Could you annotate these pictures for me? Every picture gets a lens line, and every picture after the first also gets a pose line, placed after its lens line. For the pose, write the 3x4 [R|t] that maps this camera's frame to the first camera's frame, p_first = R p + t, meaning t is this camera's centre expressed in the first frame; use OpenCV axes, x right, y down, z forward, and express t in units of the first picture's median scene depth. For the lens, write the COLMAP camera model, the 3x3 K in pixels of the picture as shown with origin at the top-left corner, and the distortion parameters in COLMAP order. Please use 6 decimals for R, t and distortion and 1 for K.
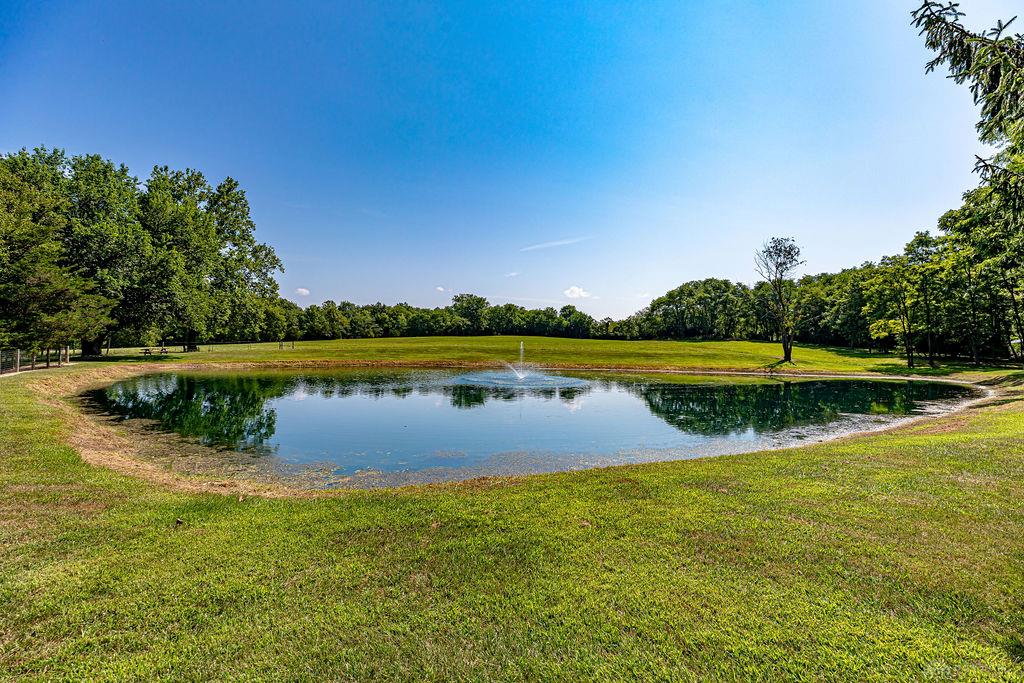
lens RADIAL K [[457.4, 0, 513.4], [0, 457.4, 340.5], [0, 0, 1]] dist [0.006137, -0.000127]
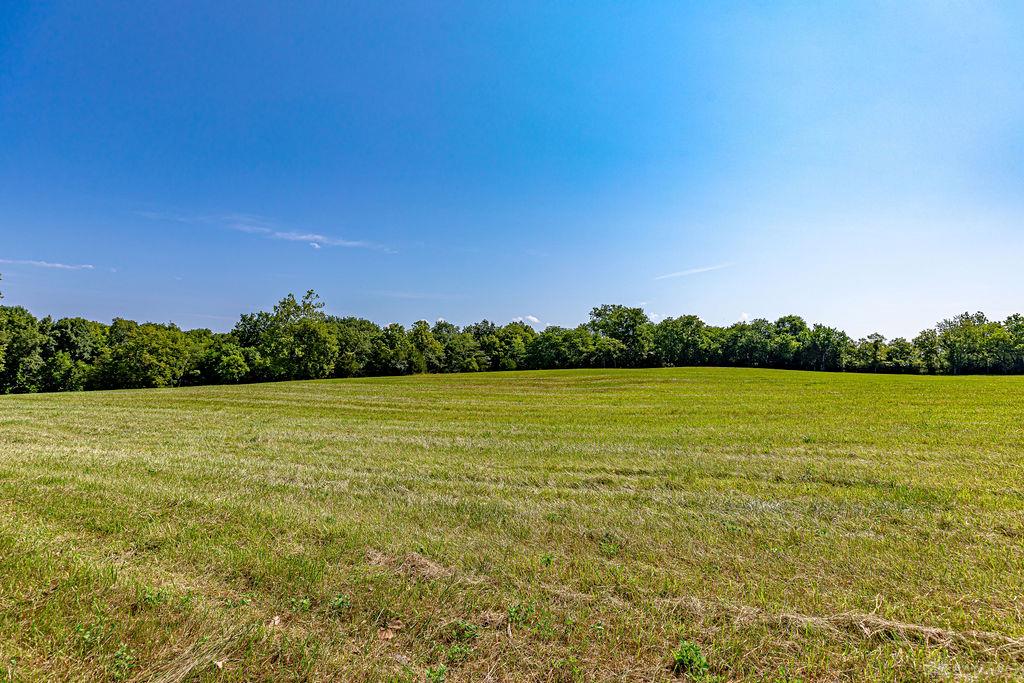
lens RADIAL K [[487.5, 0, 511.6], [0, 487.5, 337.9], [0, 0, 1]] dist [-0.011119, -0.000345]
pose [[0.973145, -0.018534, -0.229447, -0.092786], [0.001882, 0.997361, -0.072580, -0.002644], [0.230186, 0.070199, 0.970611, 0.316774]]
